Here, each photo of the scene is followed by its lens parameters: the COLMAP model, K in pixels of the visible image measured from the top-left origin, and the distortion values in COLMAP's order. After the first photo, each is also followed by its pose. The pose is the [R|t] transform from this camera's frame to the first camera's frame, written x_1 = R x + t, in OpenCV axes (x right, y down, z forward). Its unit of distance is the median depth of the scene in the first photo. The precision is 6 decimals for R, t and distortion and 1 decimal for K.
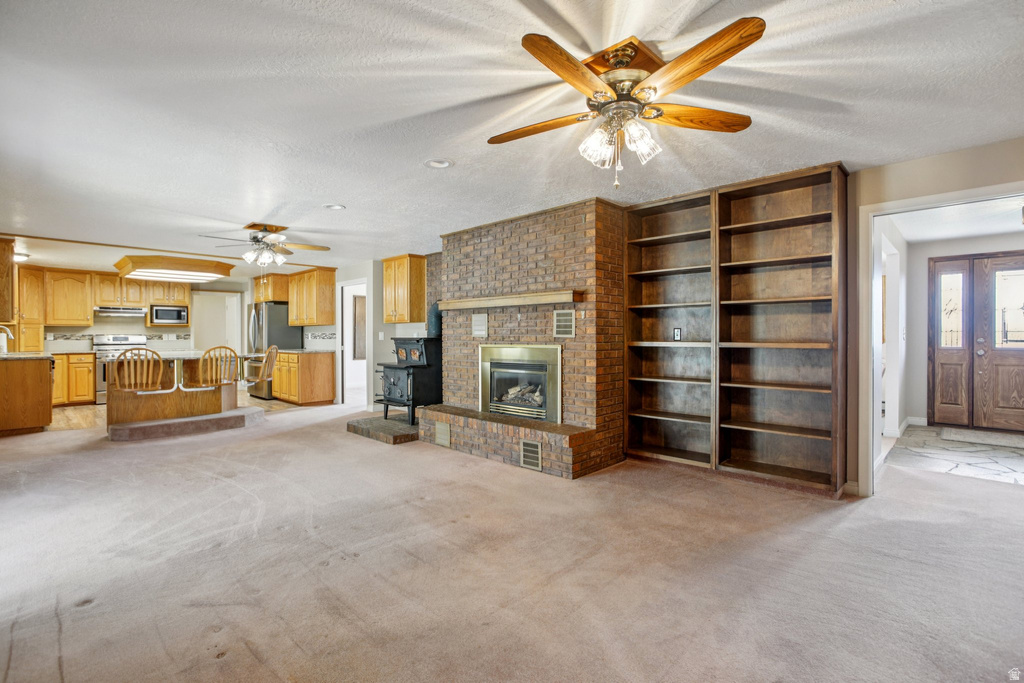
lens RADIAL K [[474.3, 0, 503.8], [0, 474.3, 338.1], [0, 0, 1]] dist [-0.001928, 0.000858]
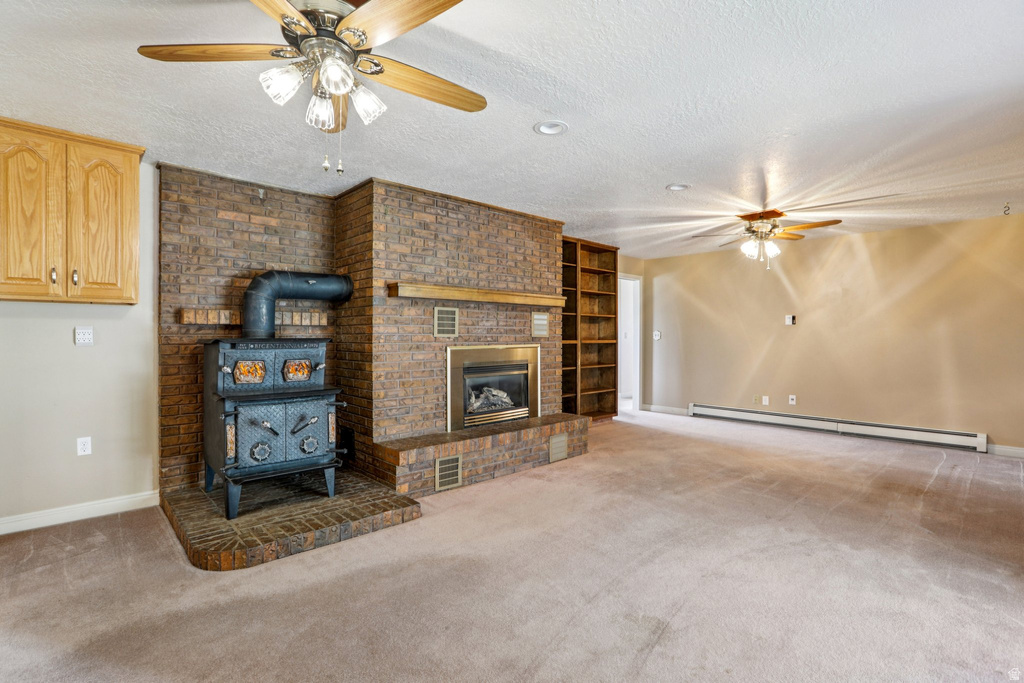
lens RADIAL K [[487.2, 0, 510.6], [0, 487.2, 330.6], [0, 0, 1]] dist [-0.015795, 0.000767]
pose [[0.048449, 0.010868, 0.998767, -0.554428], [-0.000284, 0.999941, -0.010867, -0.002485], [-0.998826, 0.000242, 0.048449, 0.561824]]
